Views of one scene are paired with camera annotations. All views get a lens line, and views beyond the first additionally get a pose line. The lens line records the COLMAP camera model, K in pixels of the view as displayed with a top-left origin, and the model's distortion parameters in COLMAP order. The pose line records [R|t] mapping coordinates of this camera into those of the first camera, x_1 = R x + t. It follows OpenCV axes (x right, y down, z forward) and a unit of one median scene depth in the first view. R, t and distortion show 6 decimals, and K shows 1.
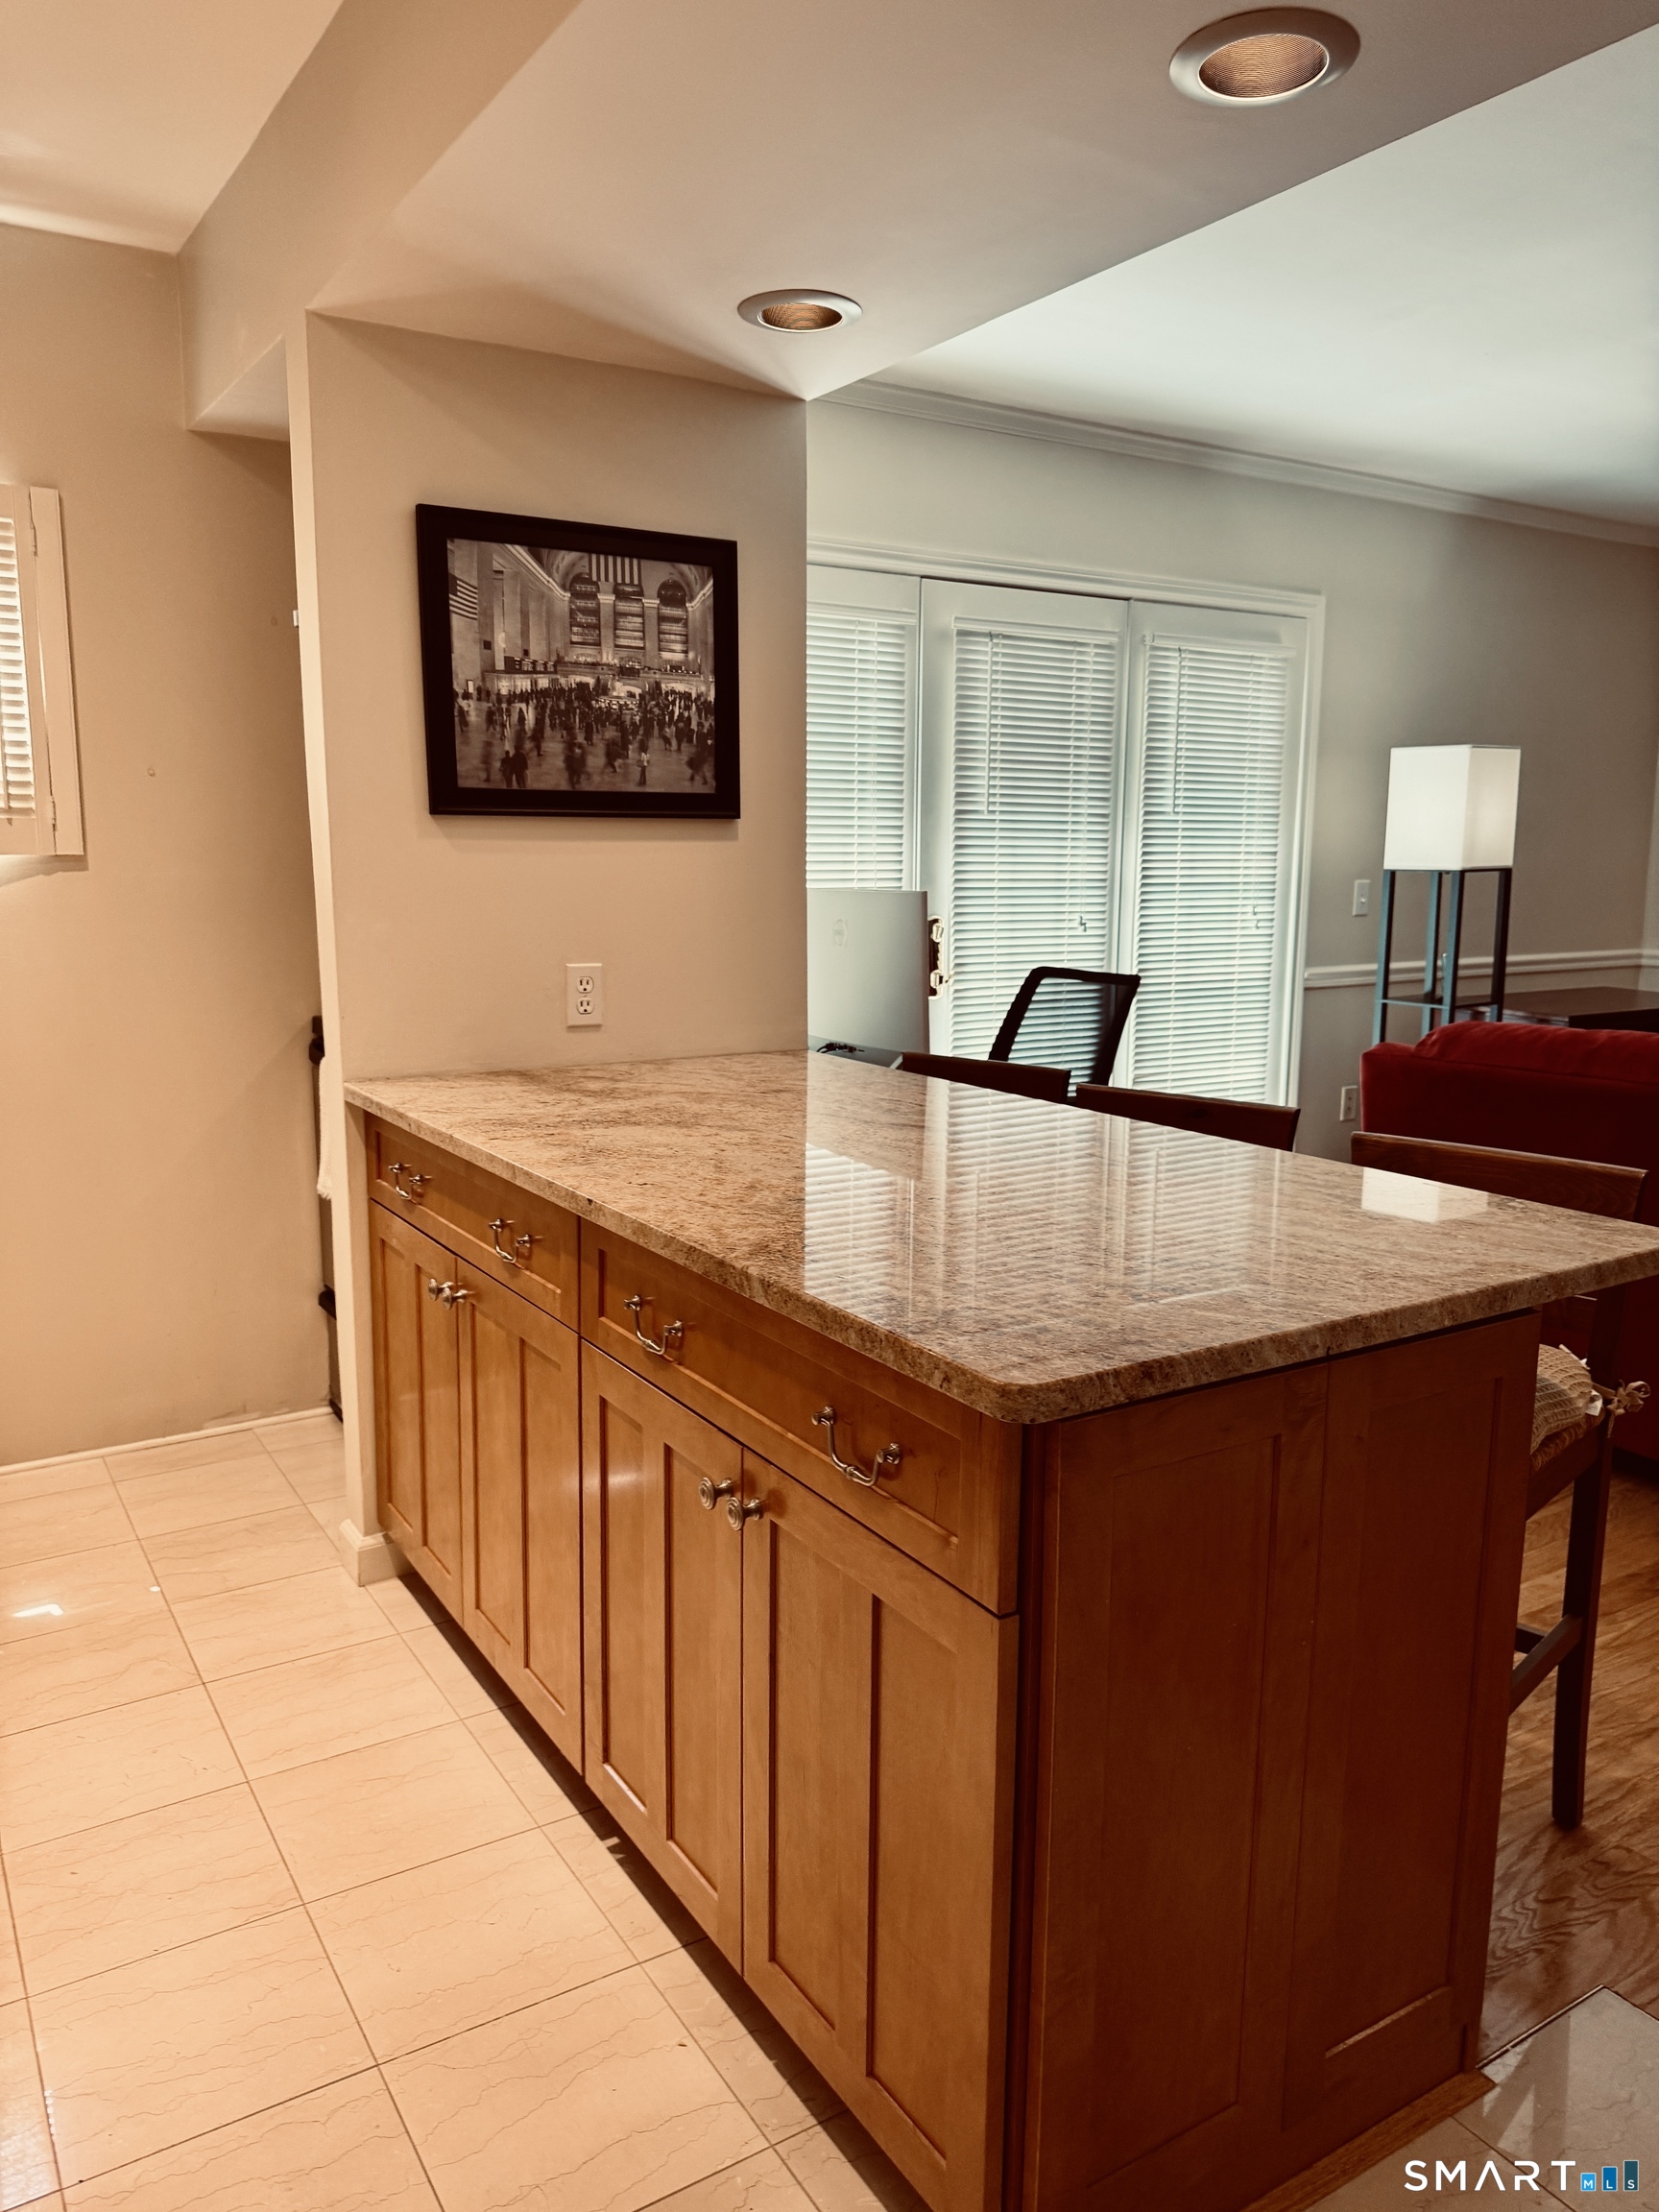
lens RADIAL K [[1562.8, 0, 789.8], [0, 1562.8, 1106.4], [0, 0, 1]] dist [0.162805, -0.357853]
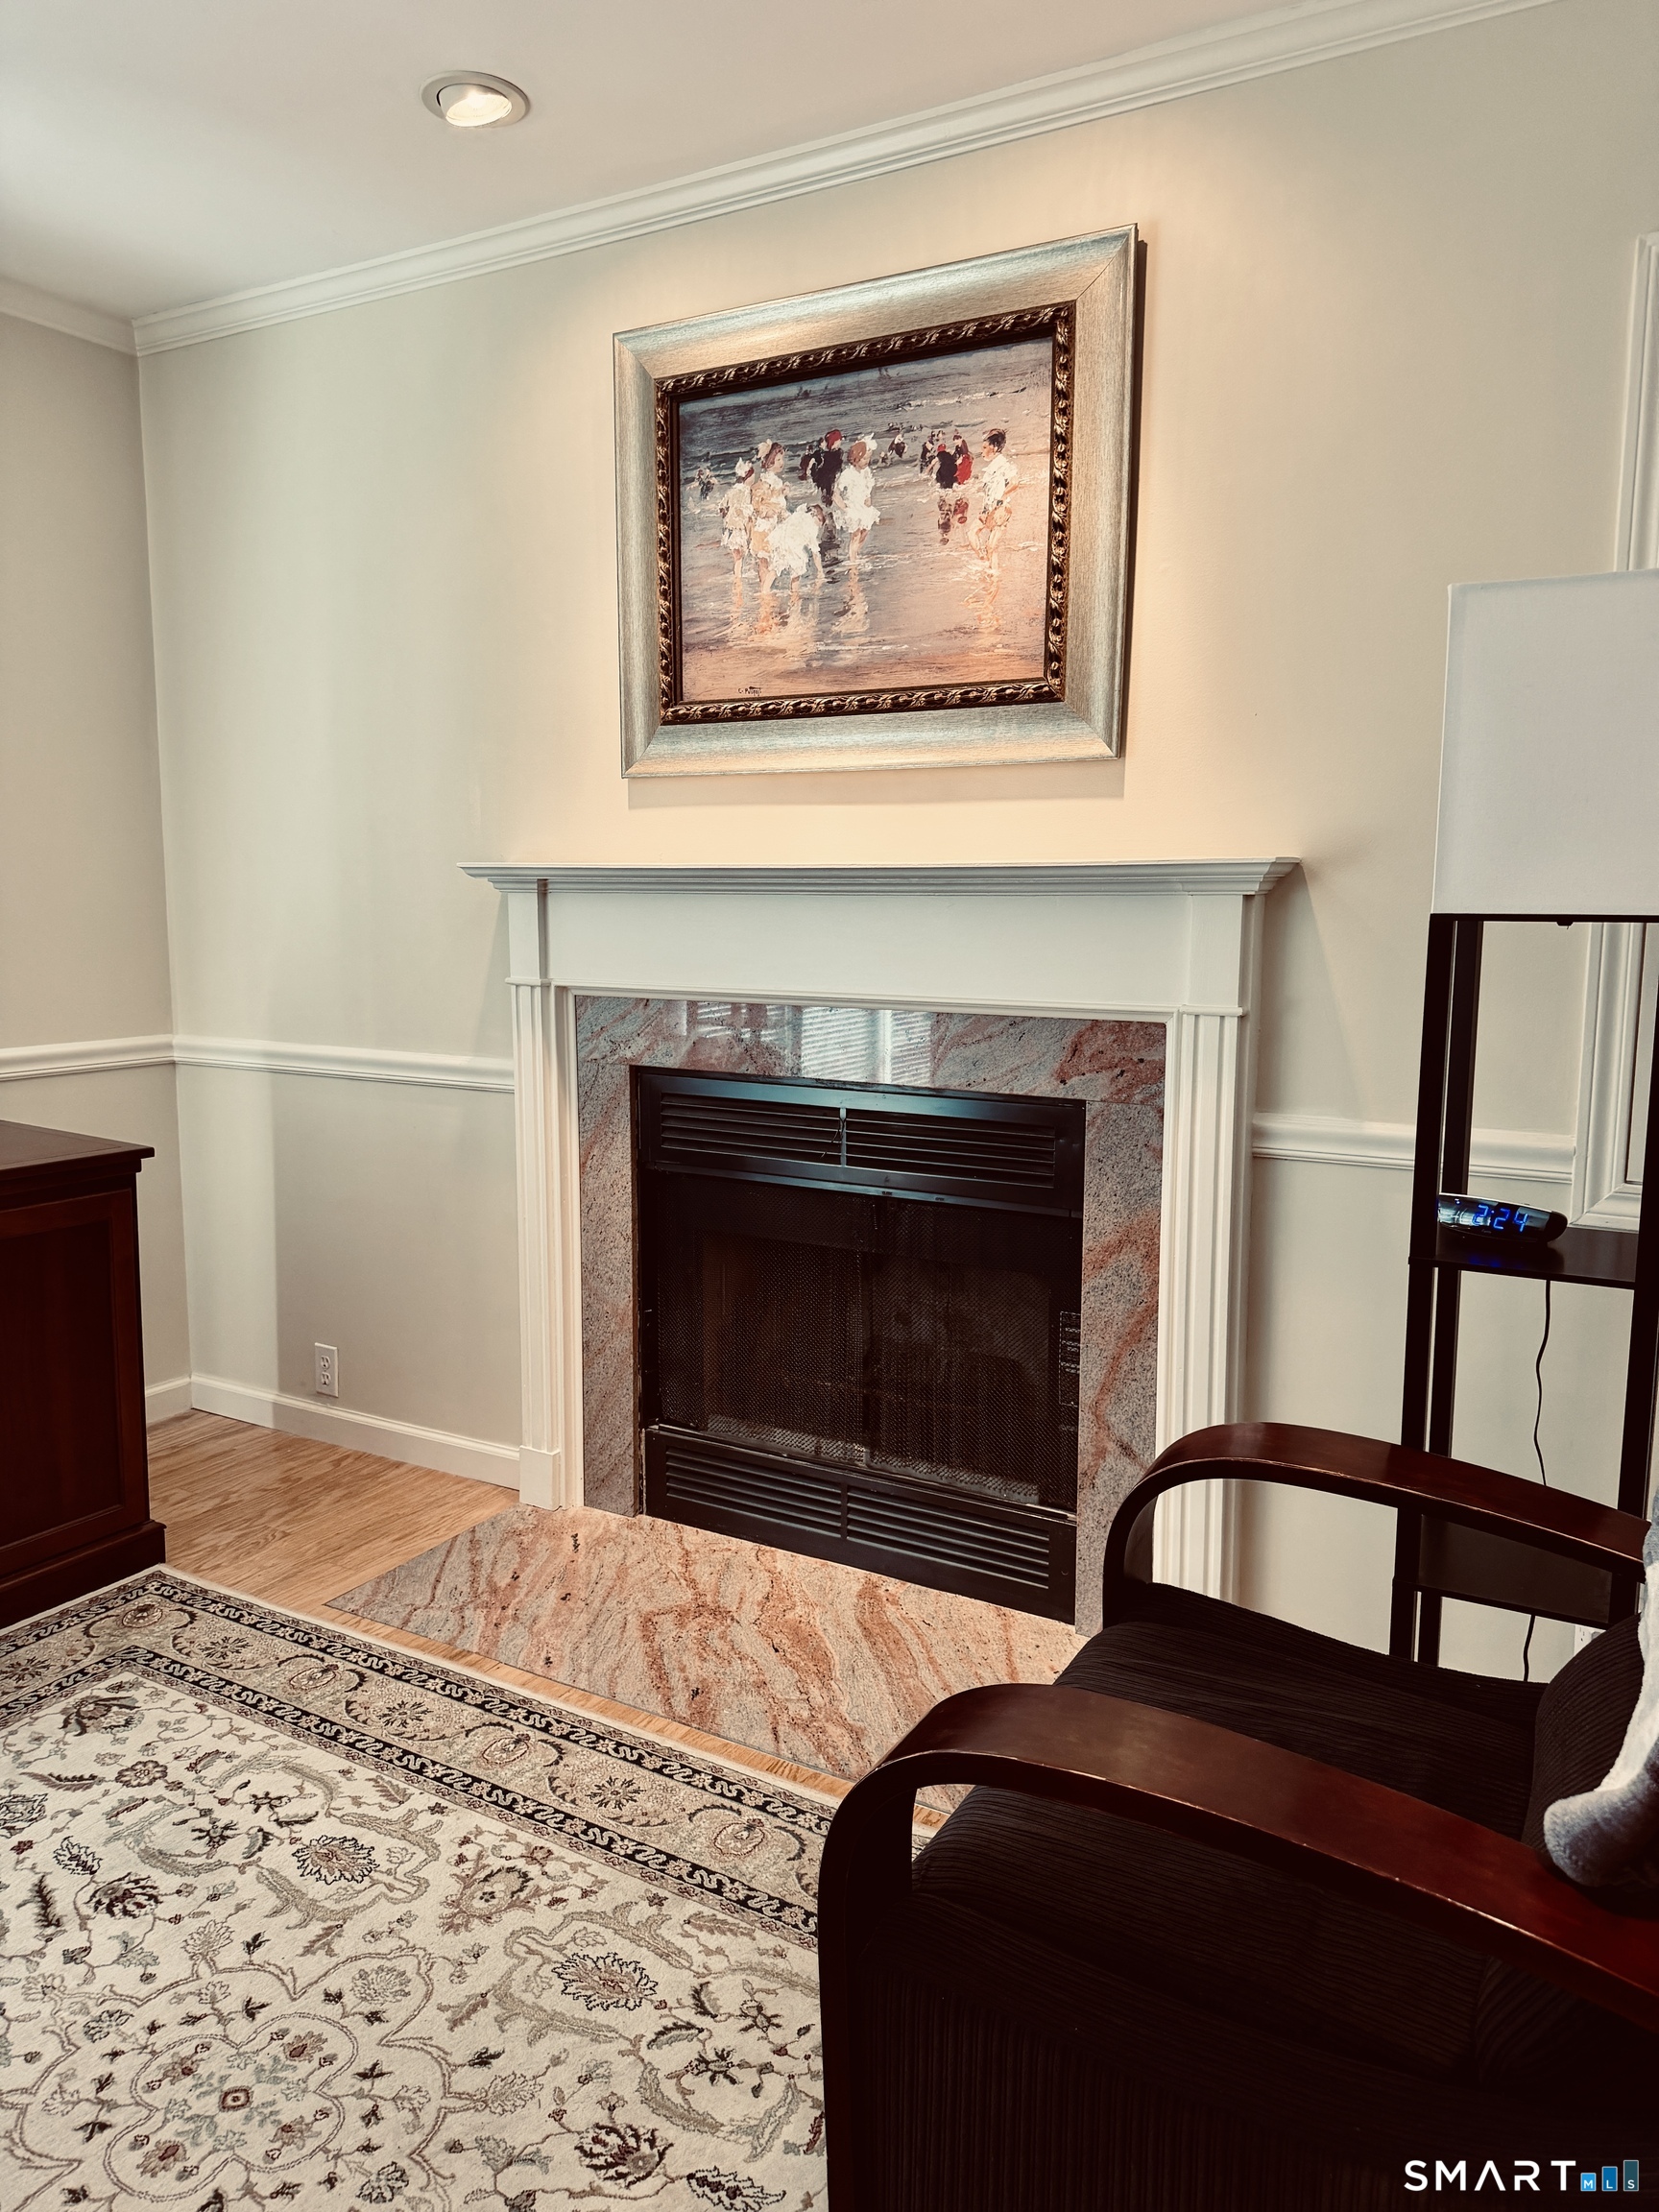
lens RADIAL K [[1538.7, 0, 846.7], [0, 1538.7, 1106.7], [0, 0, 1]] dist [0.171337, -0.339784]
pose [[0.871369, -0.068532, 0.485818, 0.467232], [0.083191, 0.996496, -0.008642, -0.045041], [-0.483524, 0.047946, 0.874017, 0.352709]]
